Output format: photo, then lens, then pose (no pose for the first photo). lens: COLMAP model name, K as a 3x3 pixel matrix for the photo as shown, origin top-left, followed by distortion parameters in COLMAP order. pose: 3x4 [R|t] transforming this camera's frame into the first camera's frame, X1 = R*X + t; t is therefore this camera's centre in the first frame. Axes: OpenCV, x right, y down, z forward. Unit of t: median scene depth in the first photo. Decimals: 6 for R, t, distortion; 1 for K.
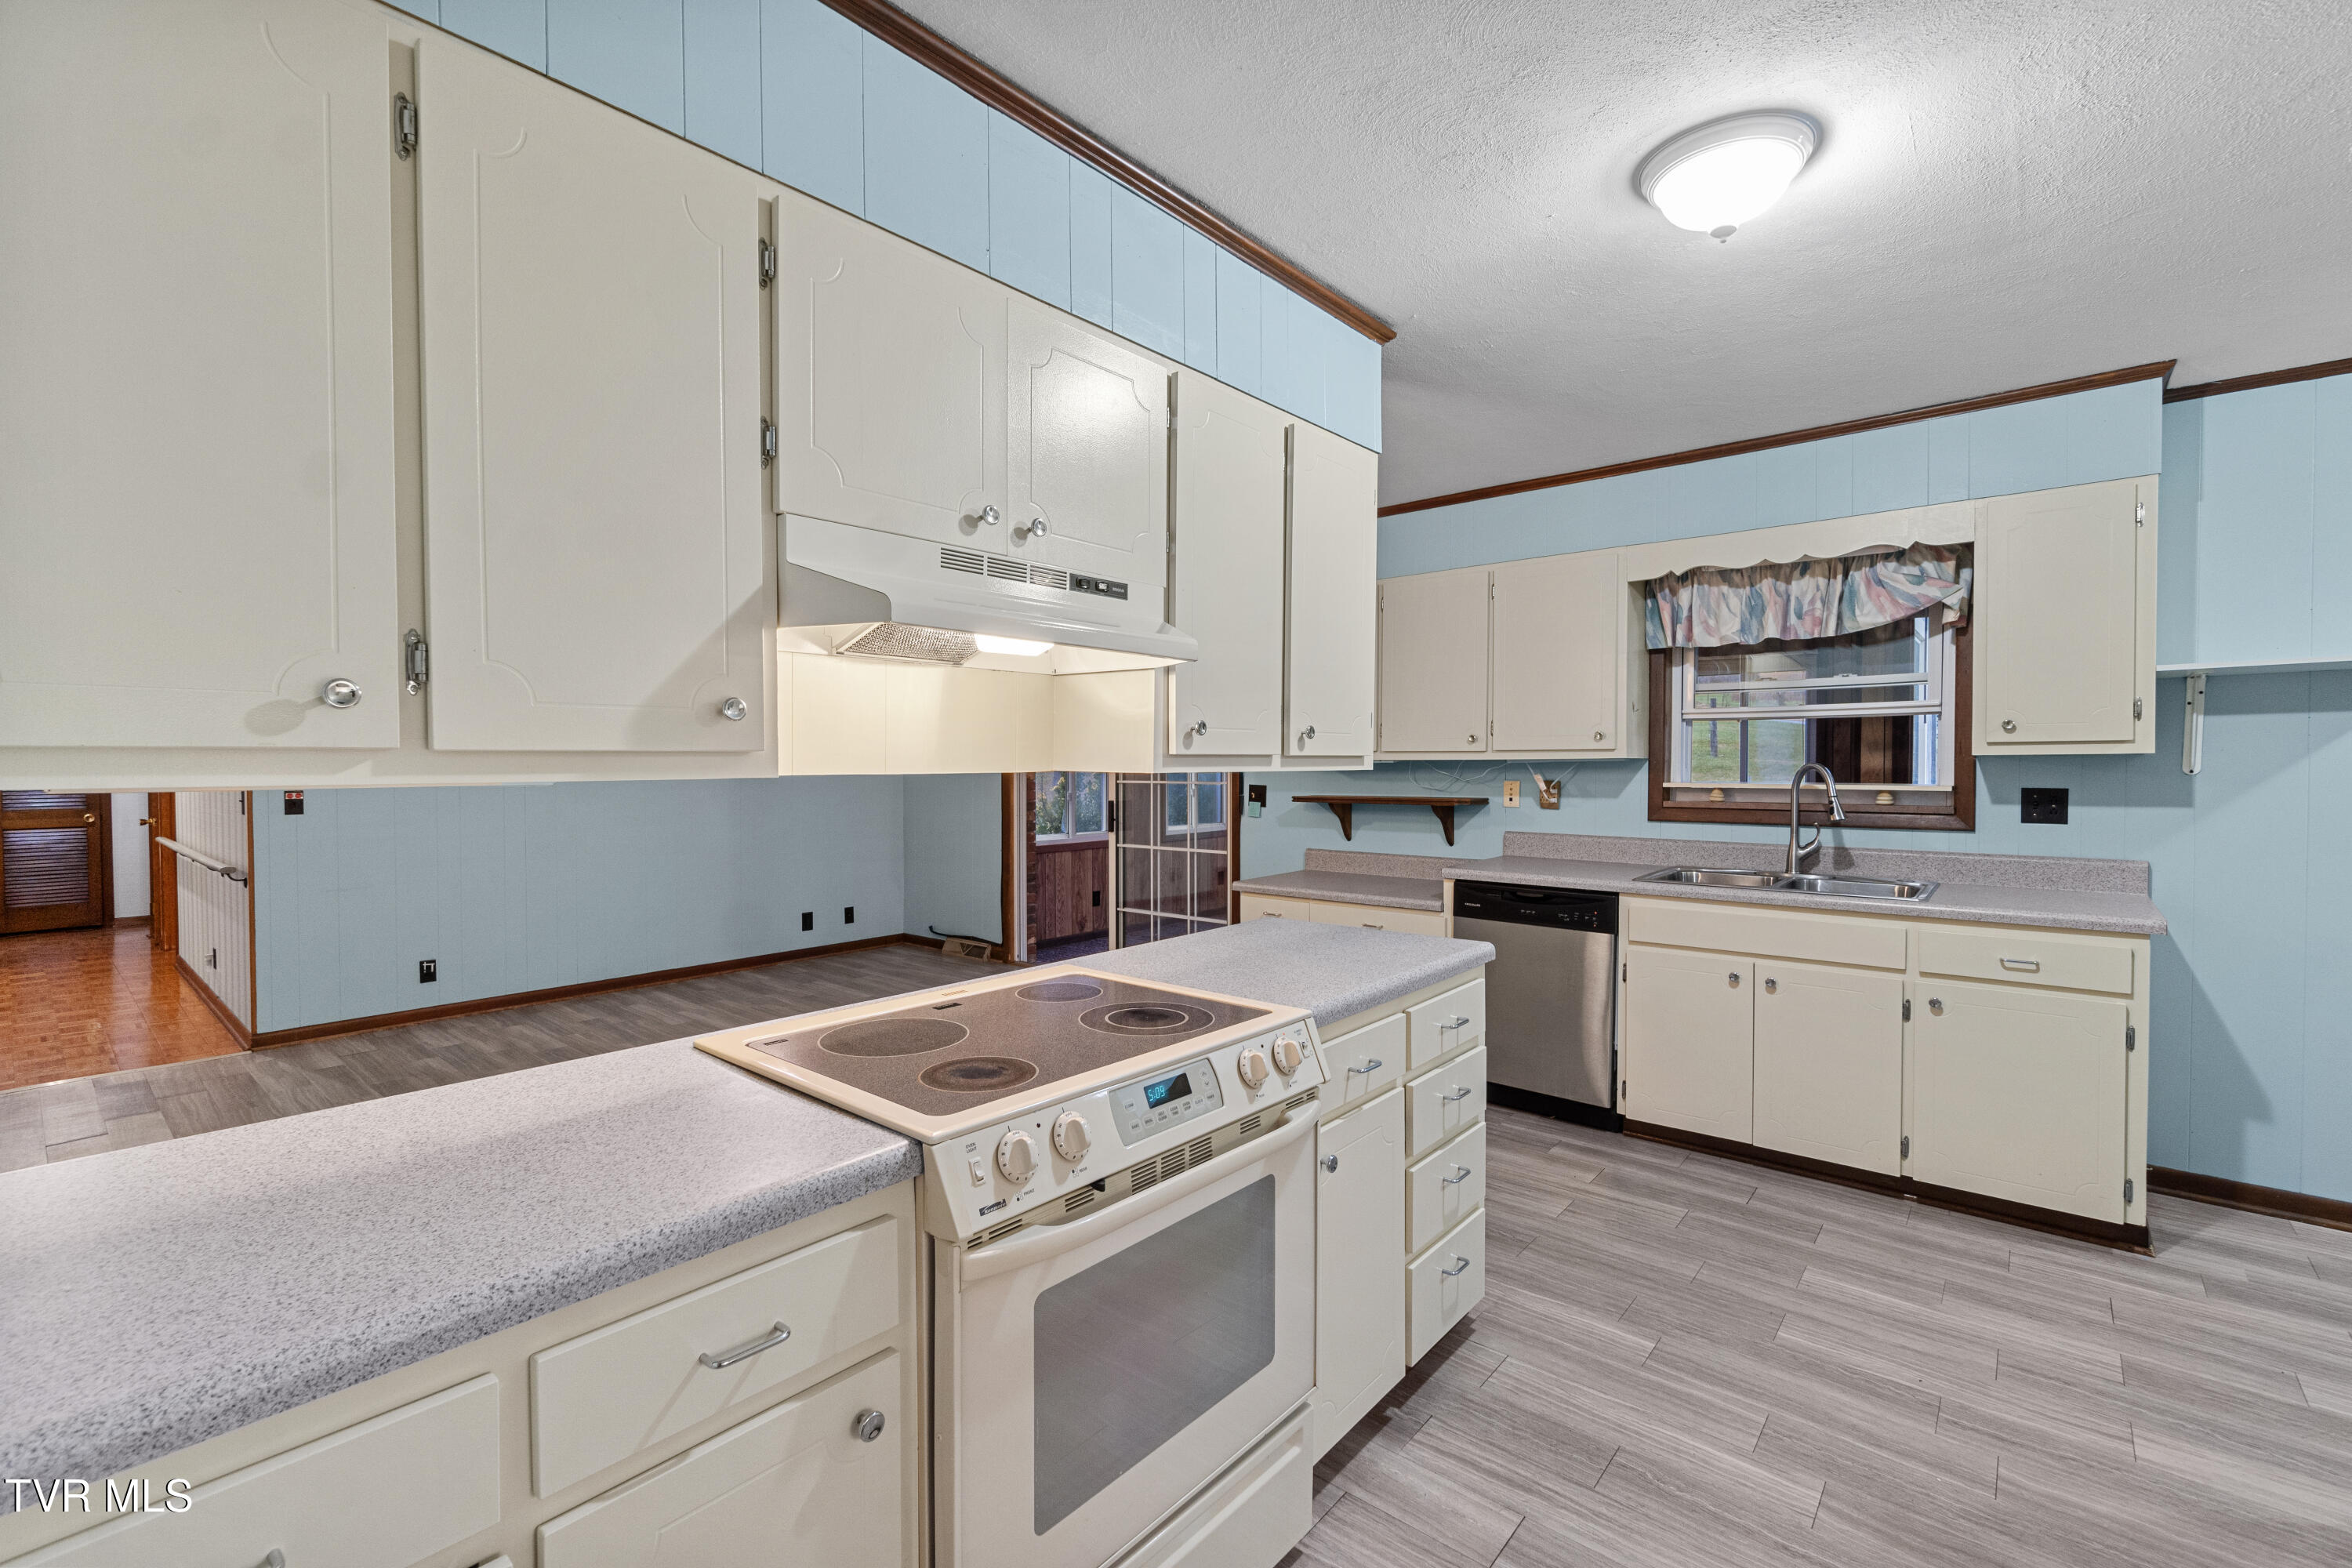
lens RADIAL K [[1014.2, 0, 1164.0], [0, 1014.2, 777.3], [0, 0, 1]] dist [-0.011391, 0.003084]
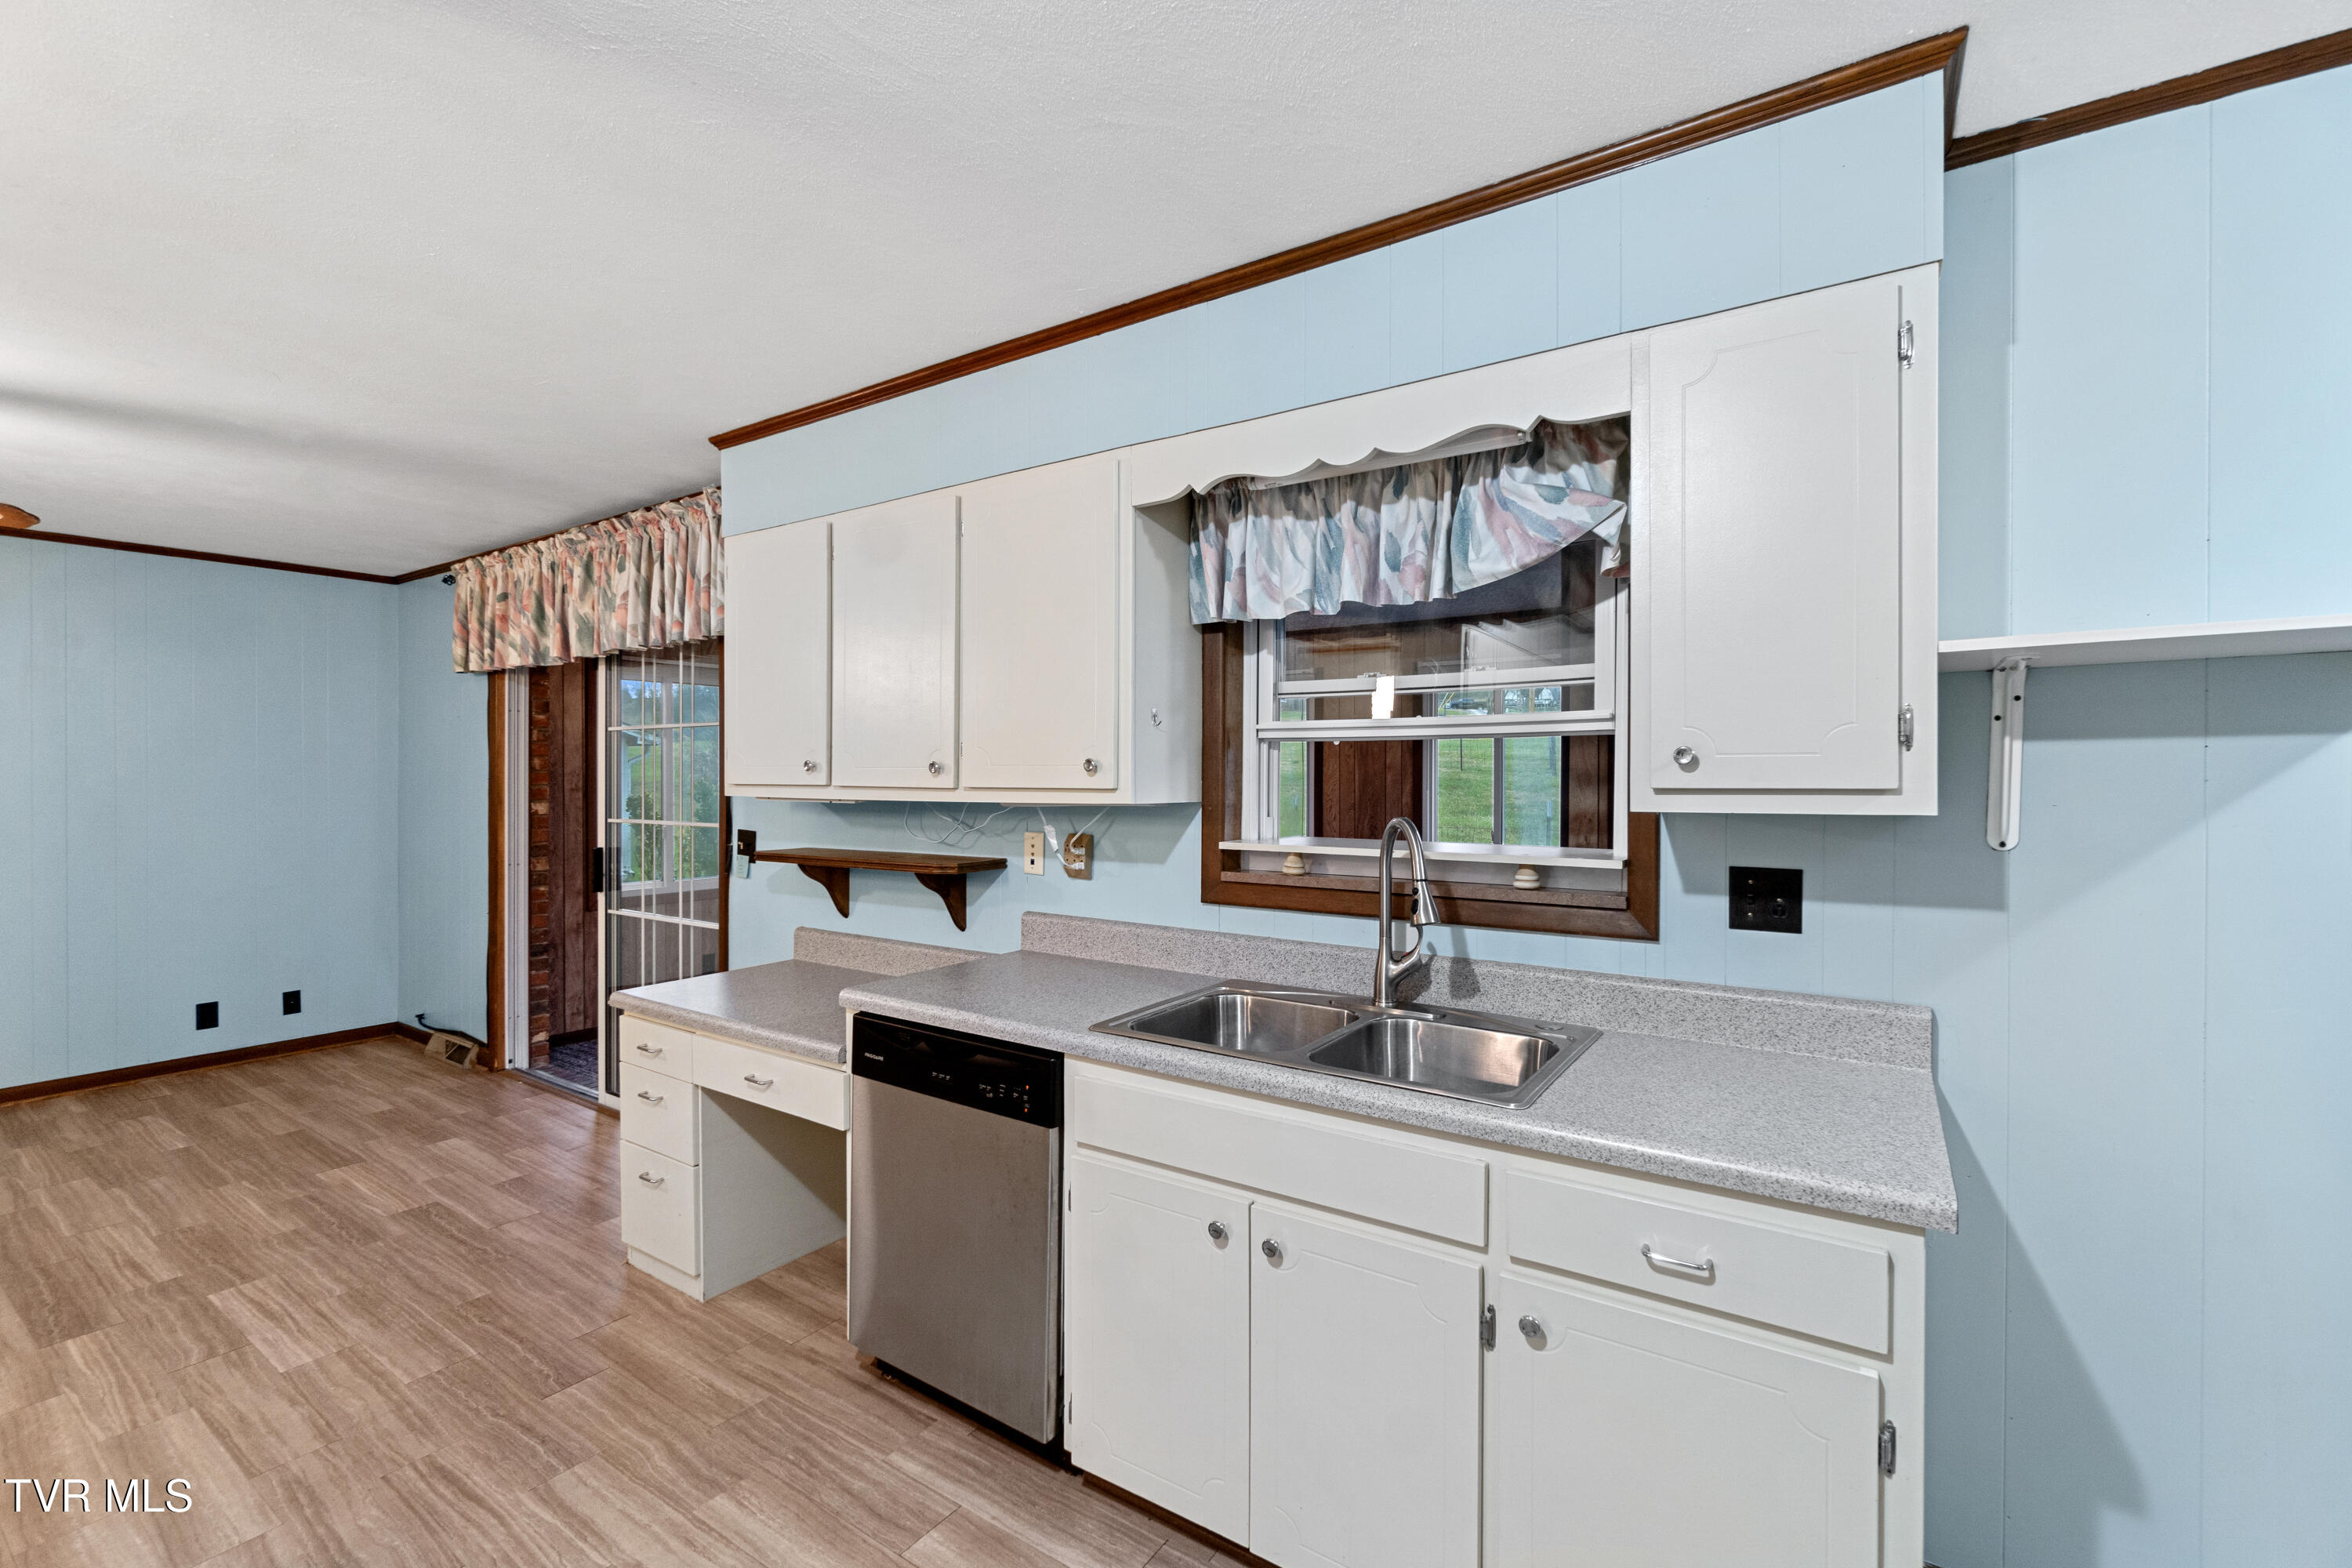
lens RADIAL K [[1014.2, 0, 1176.3], [0, 1014.2, 774.8], [0, 0, 1]] dist [-0.011391, 0.003084]
pose [[0.993686, 0.003855, 0.112131, 0.458900], [-0.002225, 0.999890, -0.014657, -0.030272], [-0.112175, 0.014315, 0.993585, 0.451206]]
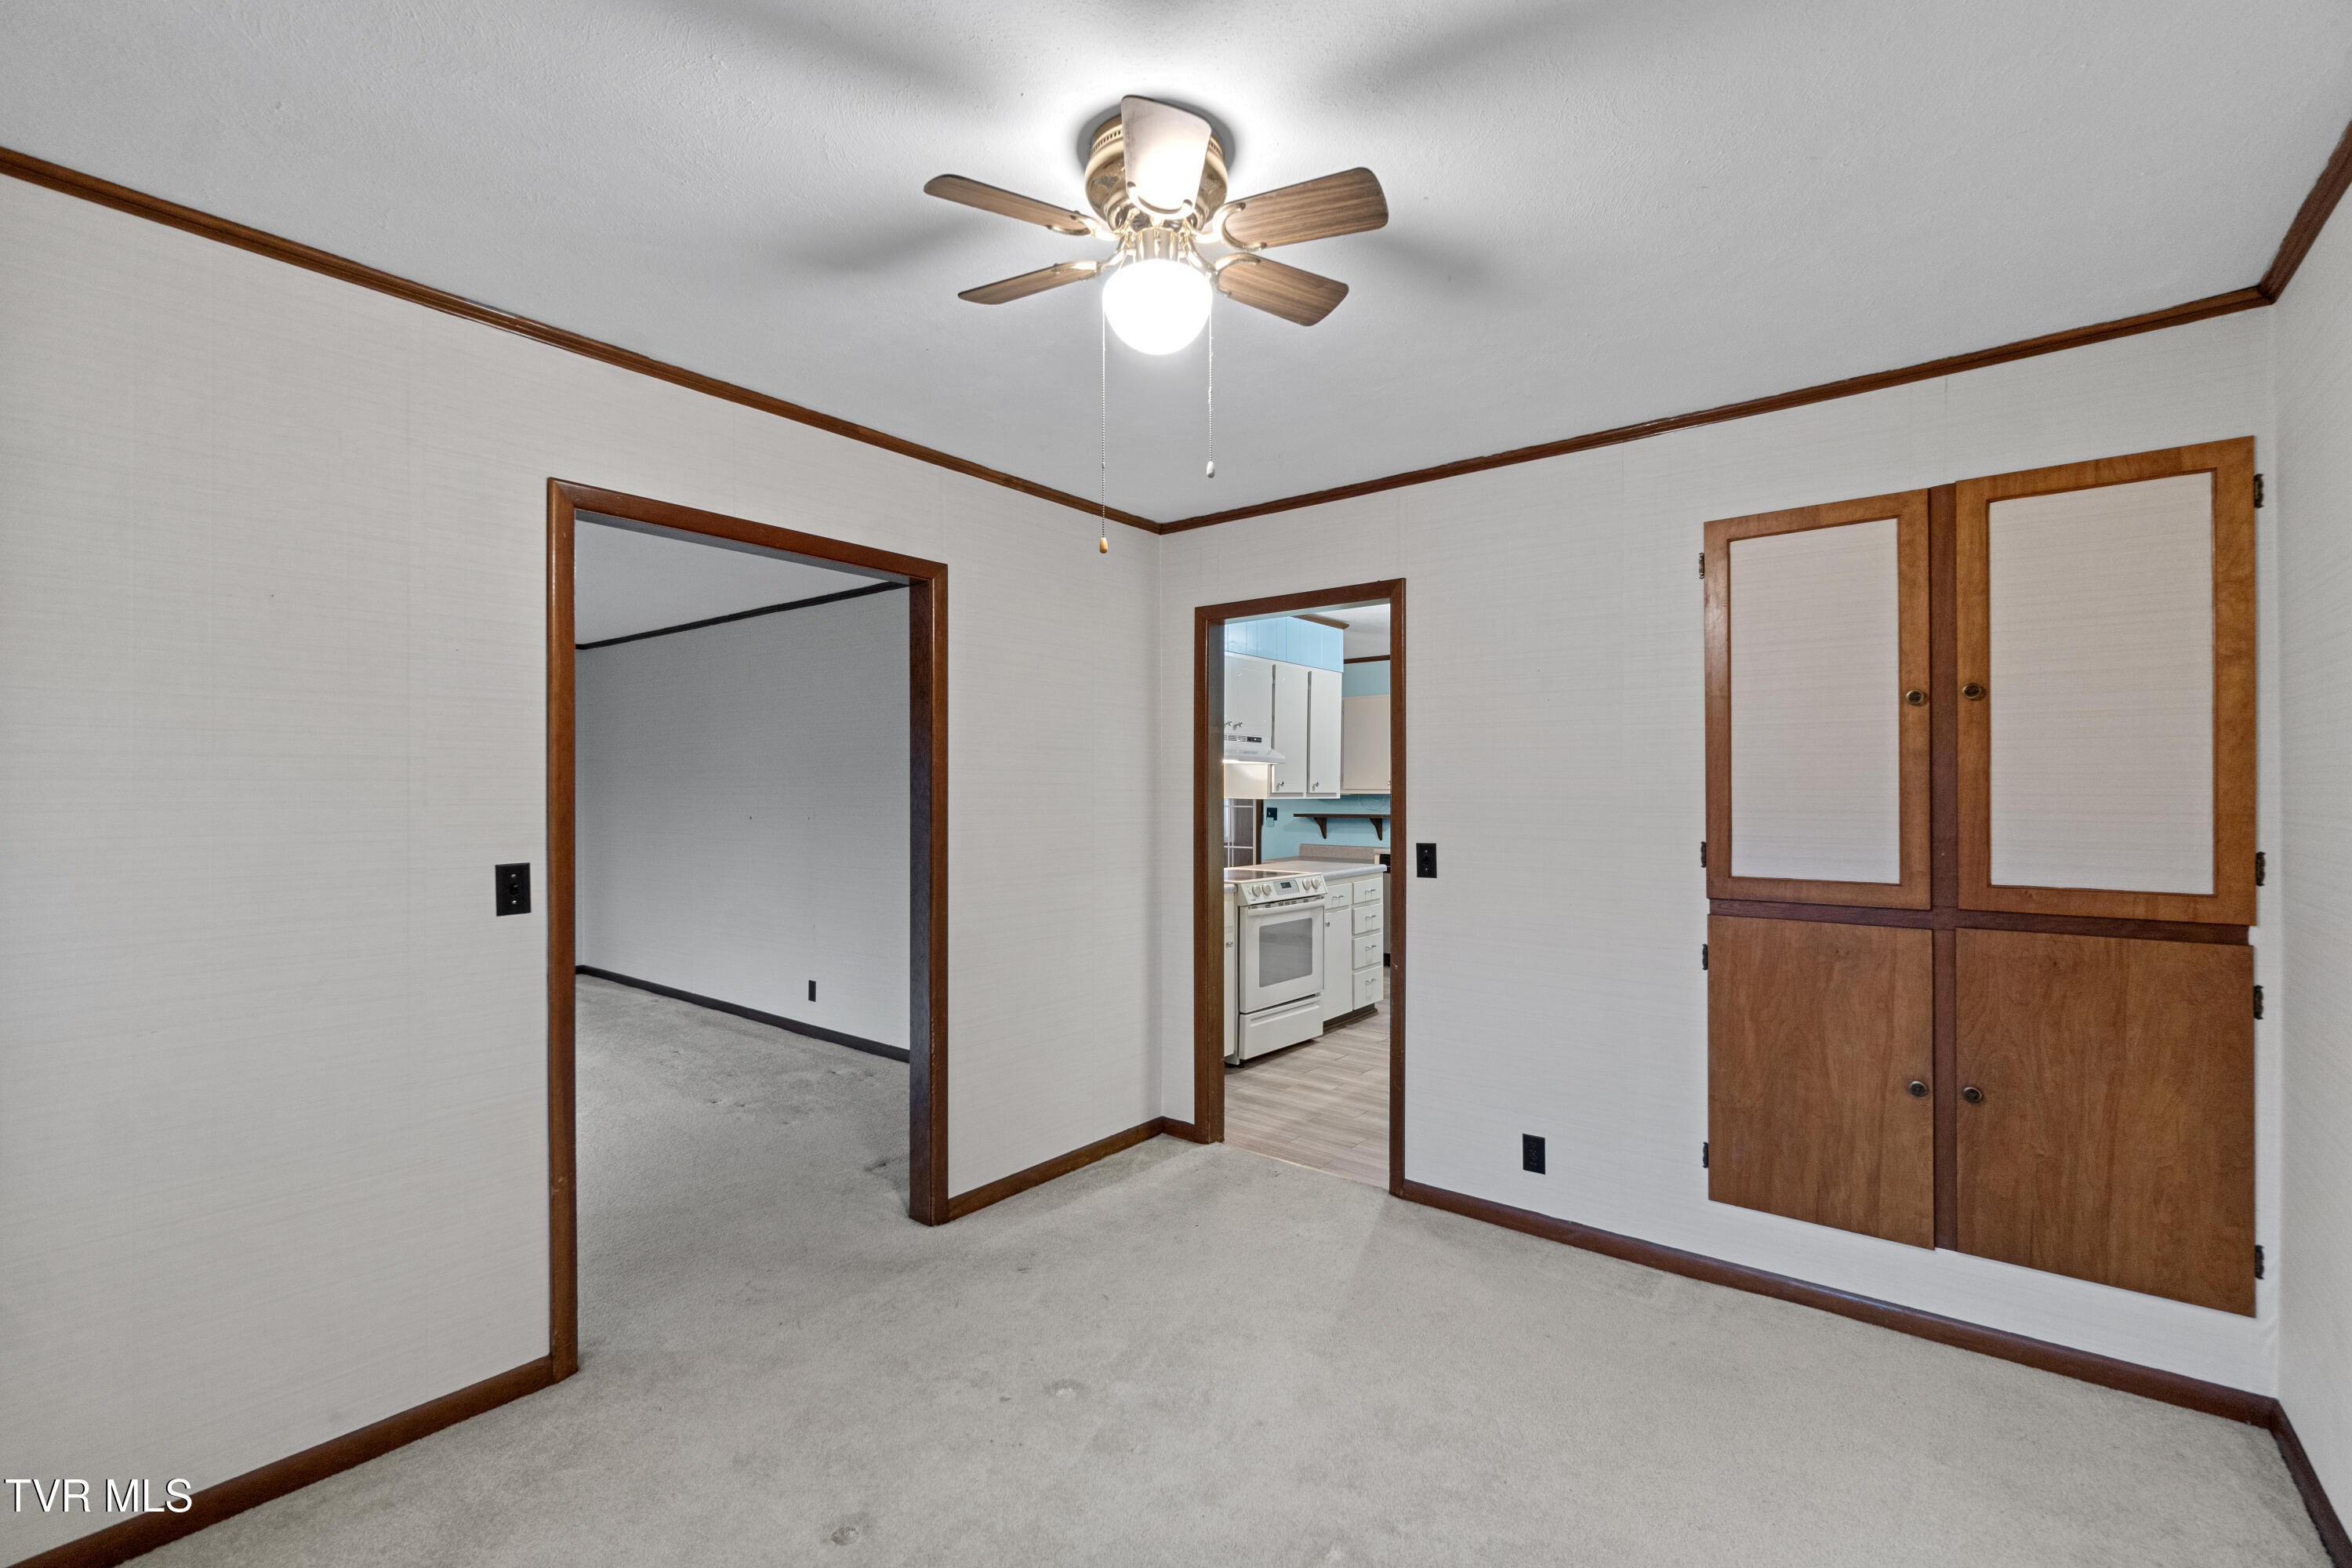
lens RADIAL K [[1014.2, 0, 1167.0], [0, 1014.2, 786.1], [0, 0, 1]] dist [-0.011391, 0.003084]
pose [[0.999244, 0.002746, 0.038770, -0.231428], [-0.001952, 0.999788, -0.020501, 0.010937], [-0.038818, 0.020410, 0.999038, -1.081268]]
